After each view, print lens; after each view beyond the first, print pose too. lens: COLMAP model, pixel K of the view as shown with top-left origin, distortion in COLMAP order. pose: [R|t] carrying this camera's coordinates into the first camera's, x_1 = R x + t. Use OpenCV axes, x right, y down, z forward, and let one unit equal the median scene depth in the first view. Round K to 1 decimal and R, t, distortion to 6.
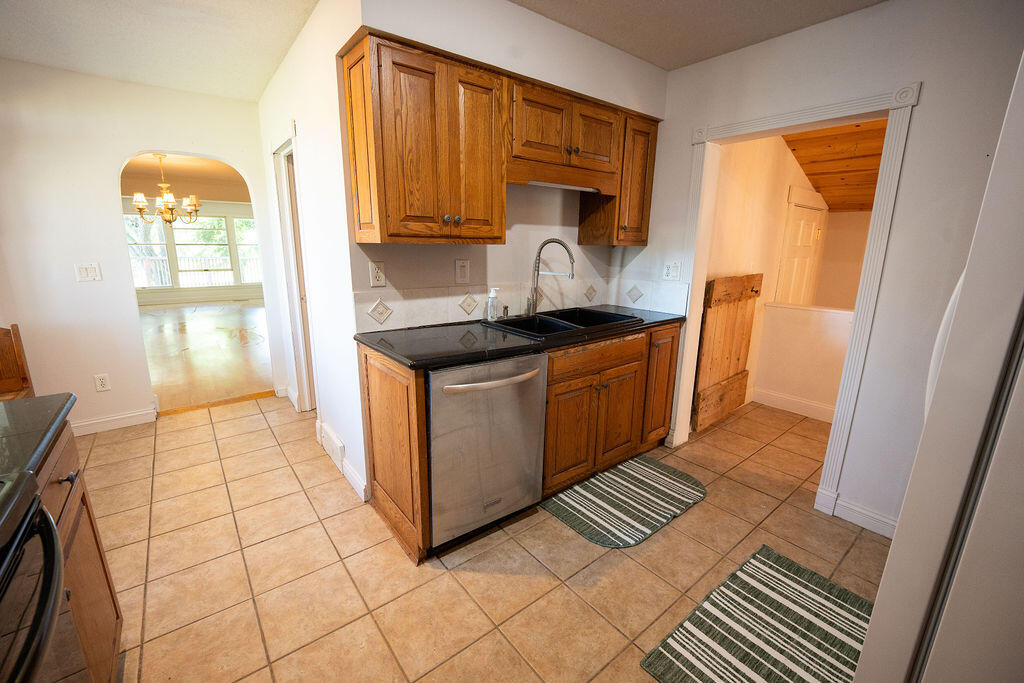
lens RADIAL K [[422.2, 0, 514.8], [0, 422.2, 334.8], [0, 0, 1]] dist [-0.010015, -0.000495]
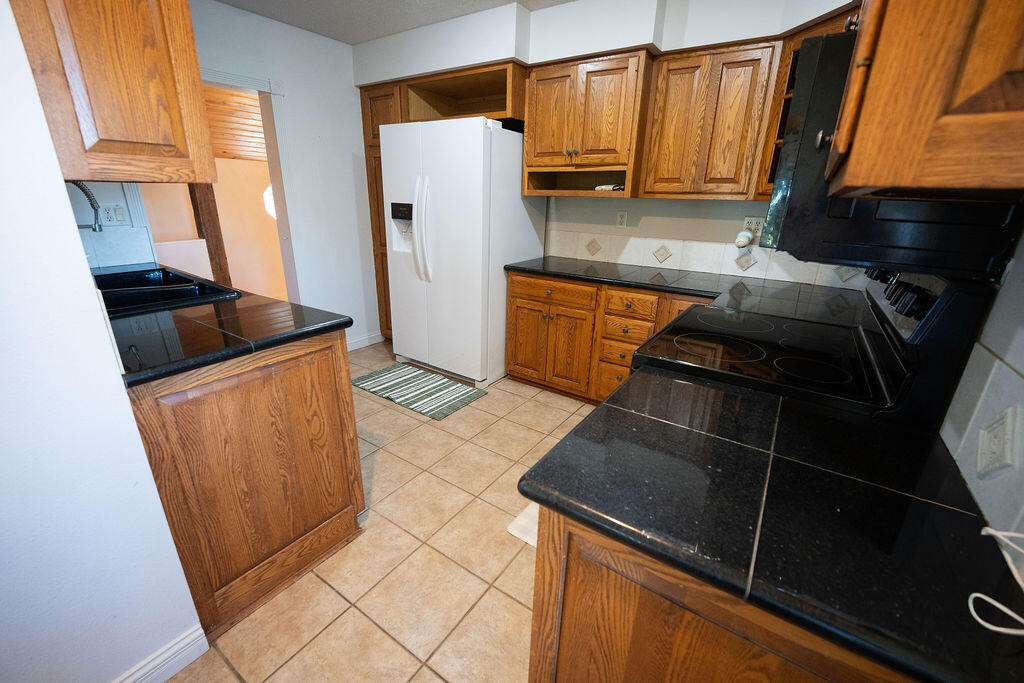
lens RADIAL K [[422.2, 0, 510.6], [0, 422.2, 342.4], [0, 0, 1]] dist [-0.010015, -0.000495]
pose [[-0.298246, -0.325042, 0.897439, -1.209075], [0.173724, 0.906040, 0.385891, -0.175713], [-0.938546, 0.270997, -0.213755, 0.889692]]
